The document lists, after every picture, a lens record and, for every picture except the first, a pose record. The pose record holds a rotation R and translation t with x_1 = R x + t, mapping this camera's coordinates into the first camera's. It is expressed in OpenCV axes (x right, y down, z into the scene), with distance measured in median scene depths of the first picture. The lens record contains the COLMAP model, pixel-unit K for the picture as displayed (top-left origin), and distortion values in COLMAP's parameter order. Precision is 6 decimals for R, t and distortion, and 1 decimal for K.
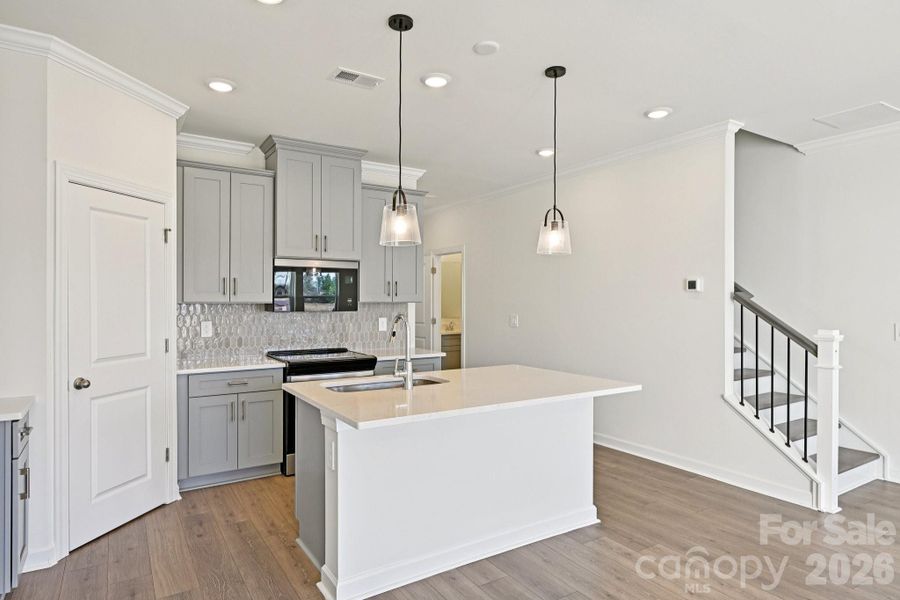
lens RADIAL K [[527.7, 0, 450.0], [0, 527.7, 300.0], [0, 0, 1]] dist [0.024808, 0.000633]
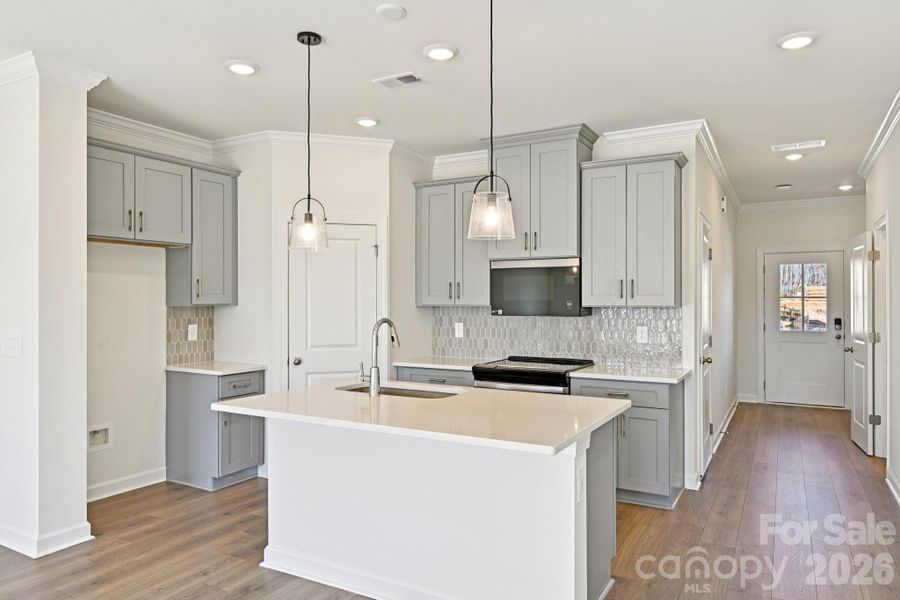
lens RADIAL K [[604.0, 0, 450.0], [0, 604.0, 300.0], [0, 0, 1]] dist [0.001896, 0.000193]
pose [[0.475509, -0.003879, -0.879702, 0.661021], [-0.000142, 0.999990, -0.004486, -0.001055], [0.879711, 0.002258, 0.475504, 0.417648]]
